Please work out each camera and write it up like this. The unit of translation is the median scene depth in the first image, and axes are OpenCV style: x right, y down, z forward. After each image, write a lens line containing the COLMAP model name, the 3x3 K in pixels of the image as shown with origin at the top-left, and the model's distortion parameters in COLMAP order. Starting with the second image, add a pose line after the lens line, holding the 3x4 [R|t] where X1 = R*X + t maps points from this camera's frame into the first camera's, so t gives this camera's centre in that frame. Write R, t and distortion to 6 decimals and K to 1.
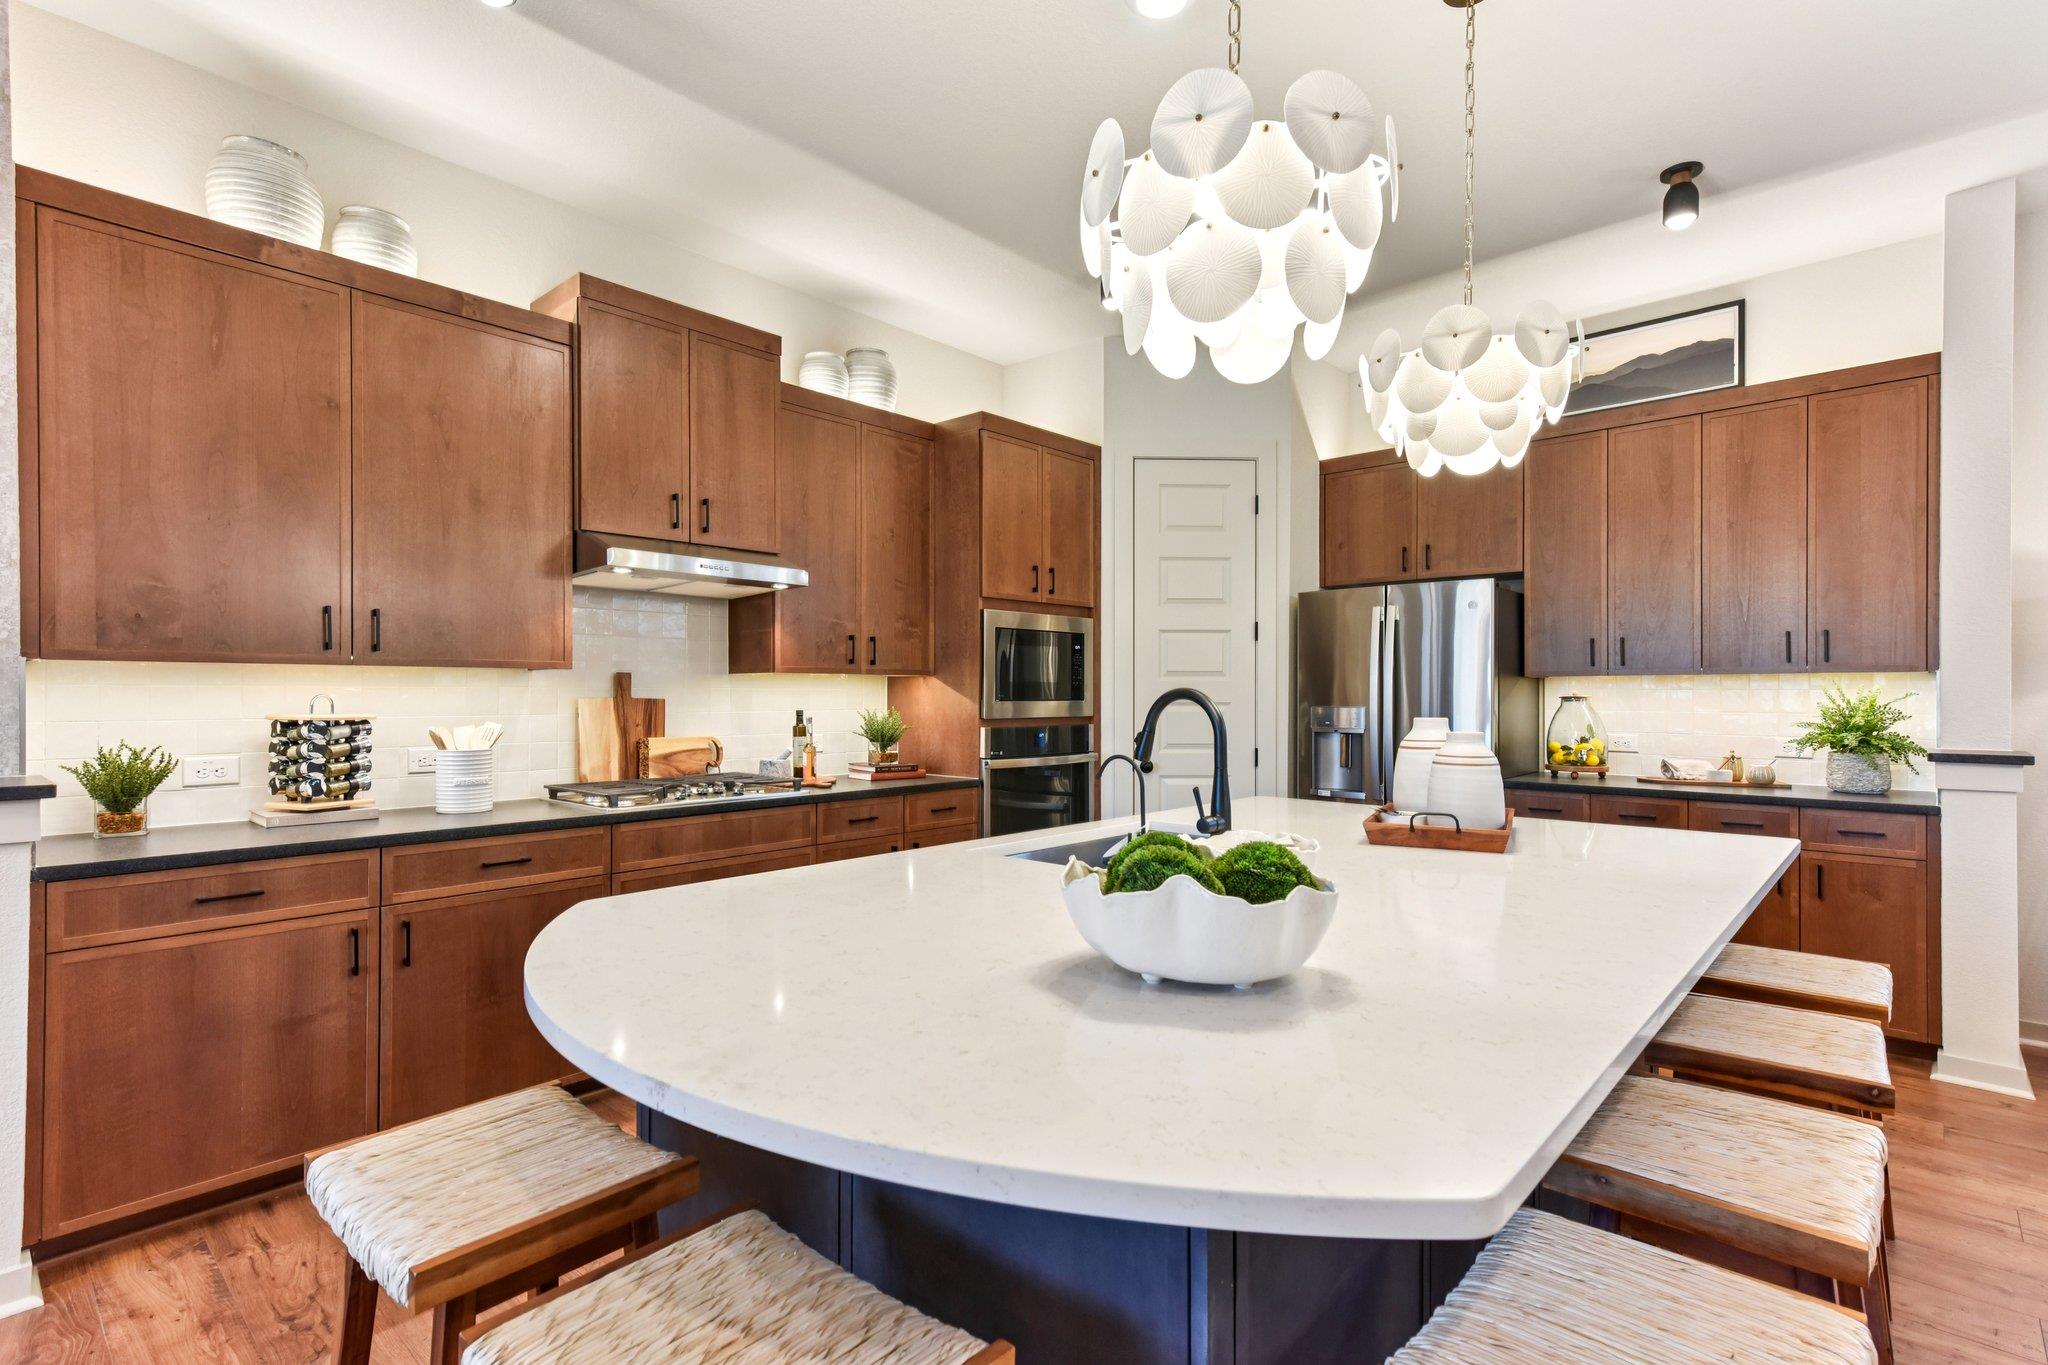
lens RADIAL K [[972.7, 0, 1037.2], [0, 972.7, 693.3], [0, 0, 1]] dist [0.020504, 0.001070]
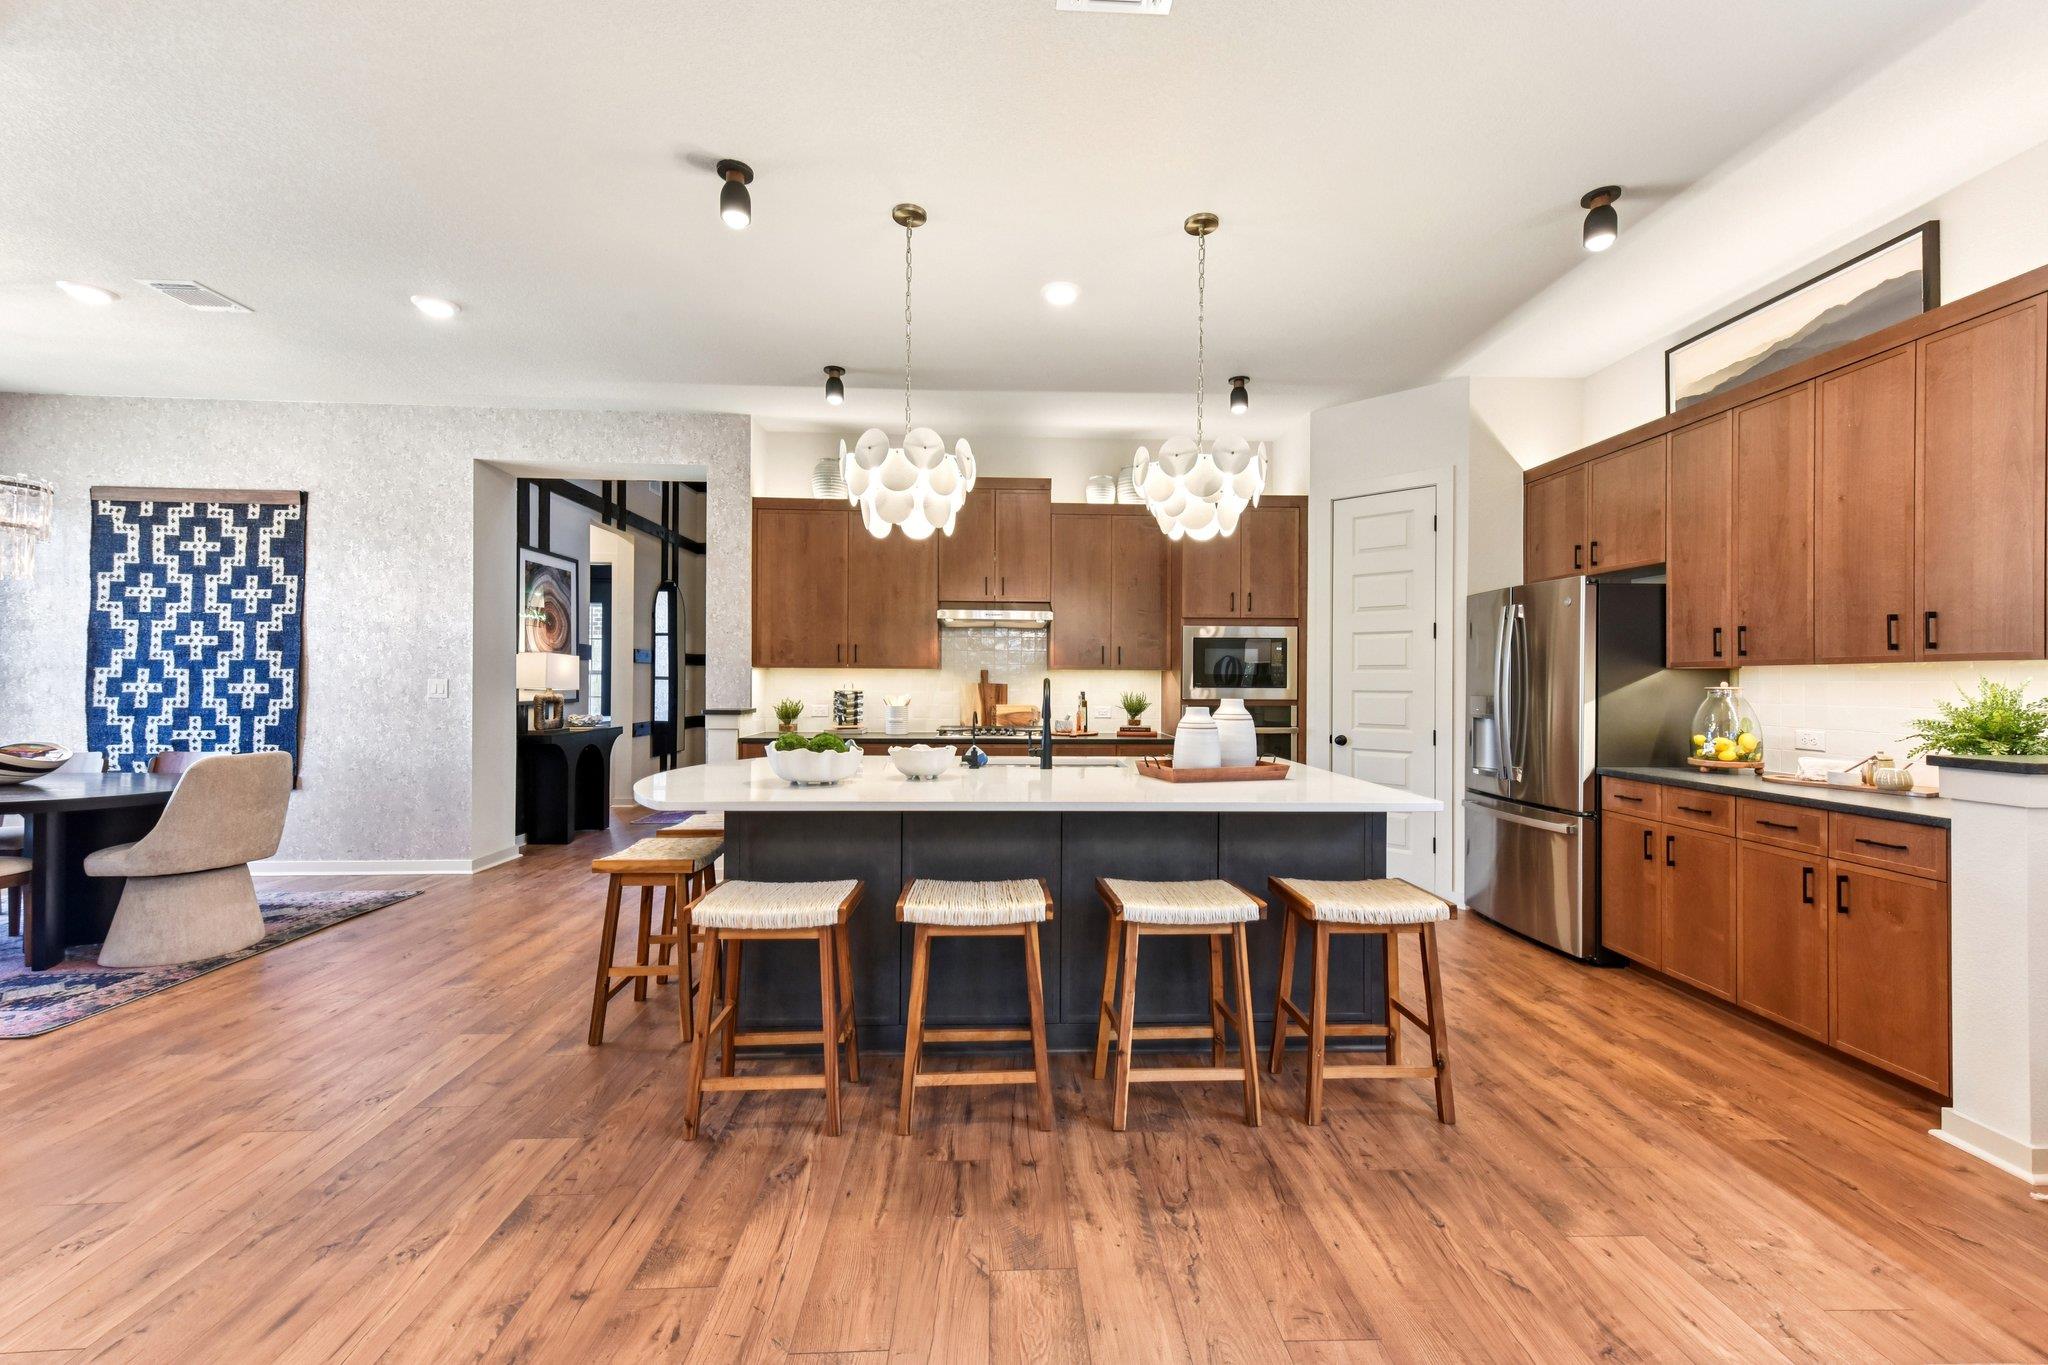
lens RADIAL K [[817.0, 0, 1029.8], [0, 817.0, 680.7], [0, 0, 1]] dist [0.012453, -0.000834]
pose [[0.700437, 0.003592, -0.713705, 0.750124], [-0.005271, 0.999986, -0.000140, -0.000411], [0.713695, 0.003860, 0.700446, -0.055827]]
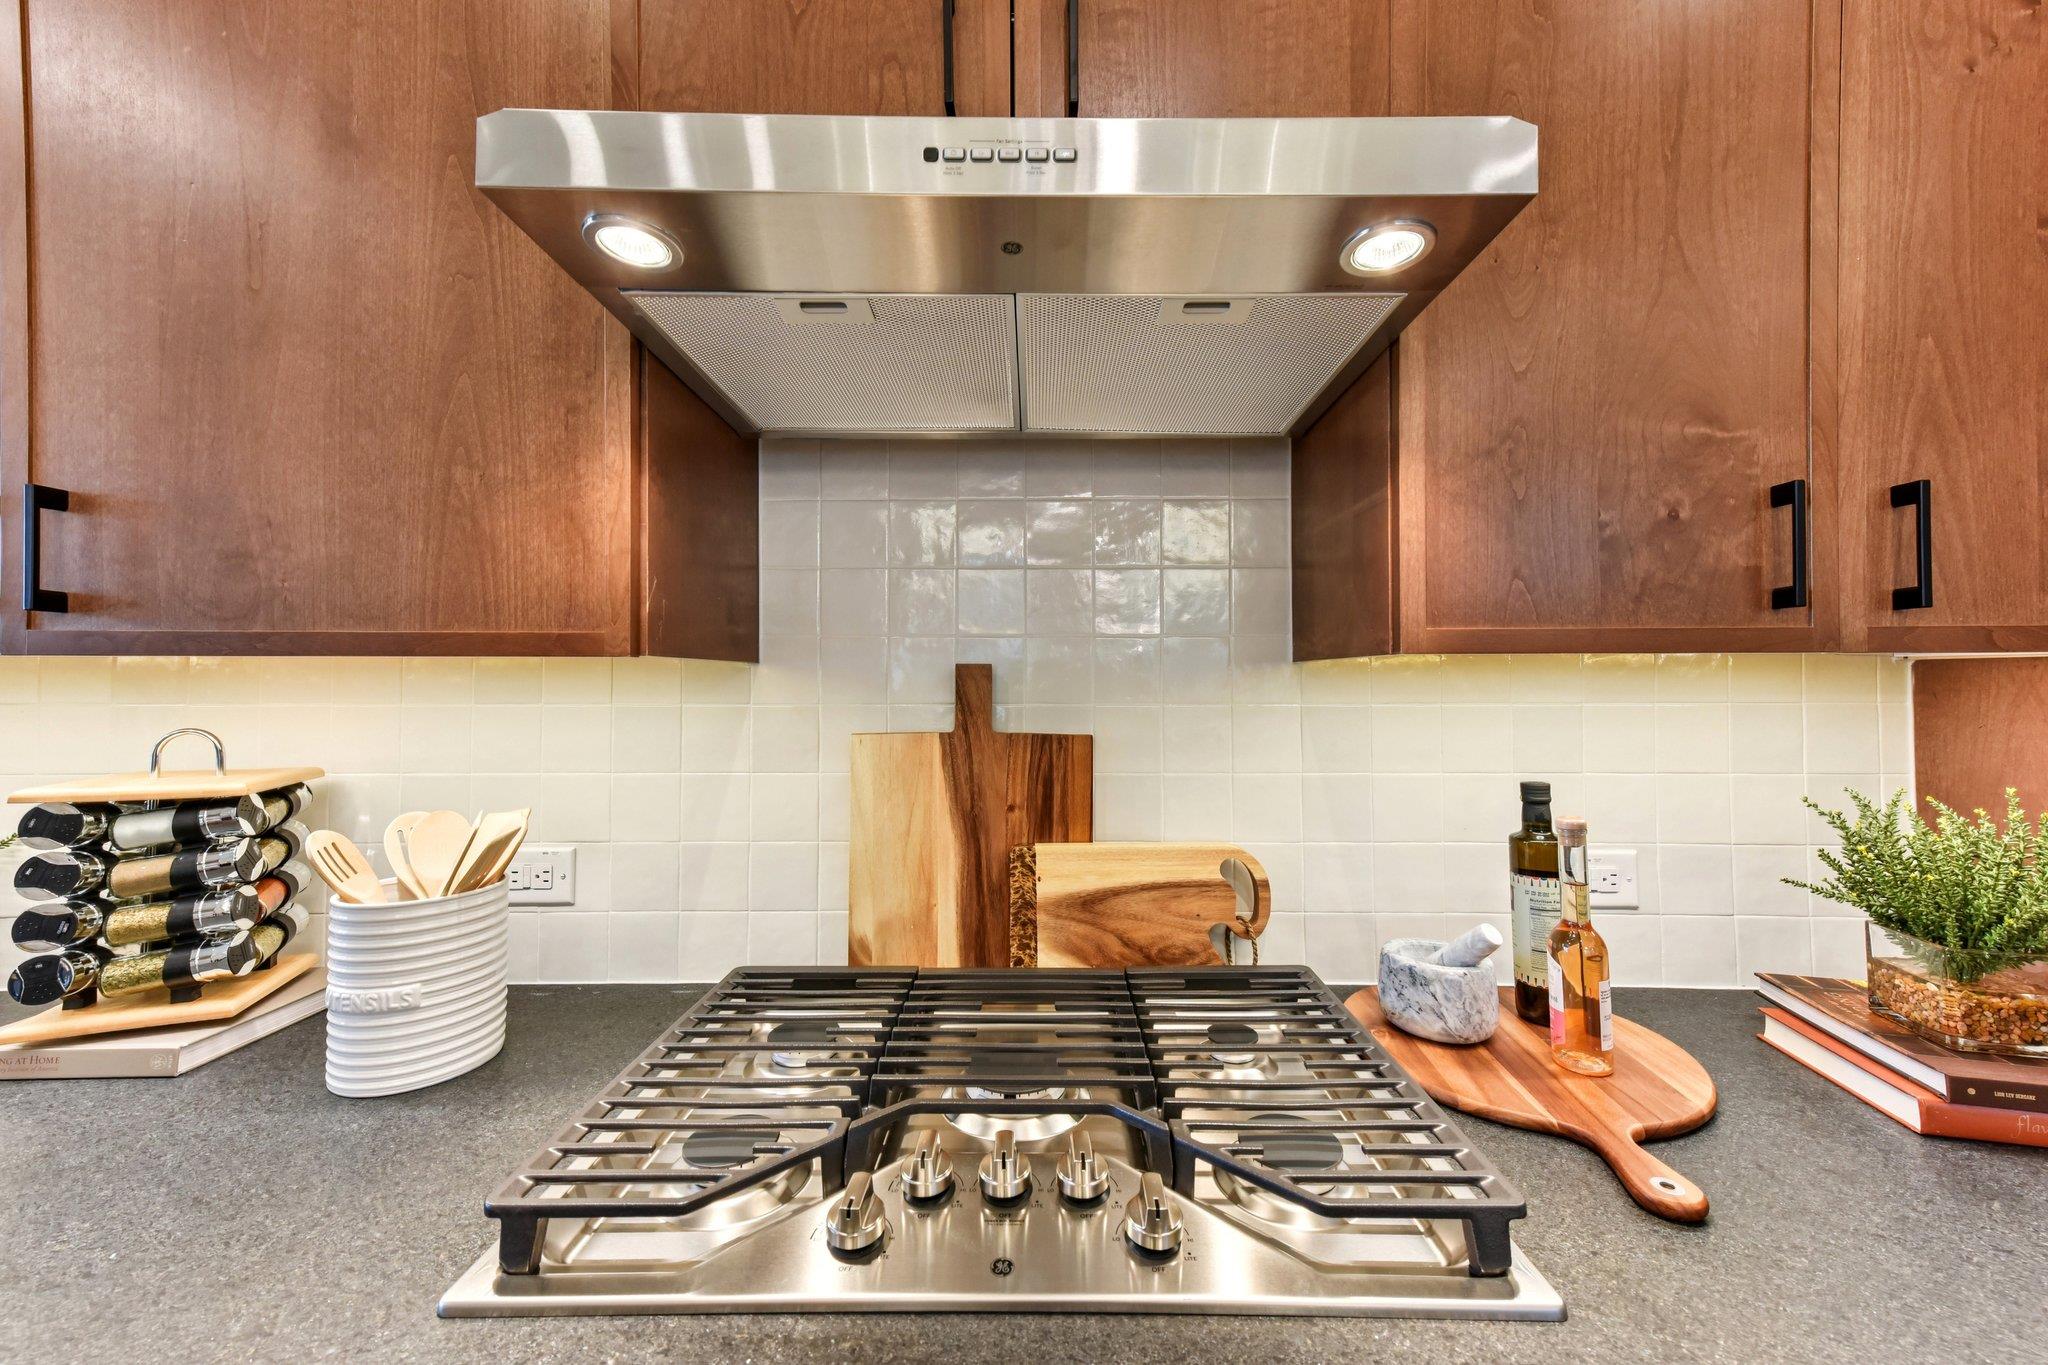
lens RADIAL K [[797.2, 0, 1031.7], [0, 797.2, 672.0], [0, 0, 1]] dist [0.030886, -0.000498]
pose [[0.660510, -0.013564, -0.750695, -0.174099], [0.001282, 0.999856, -0.016938, -0.012783], [0.750816, 0.010225, 0.660432, 0.782881]]
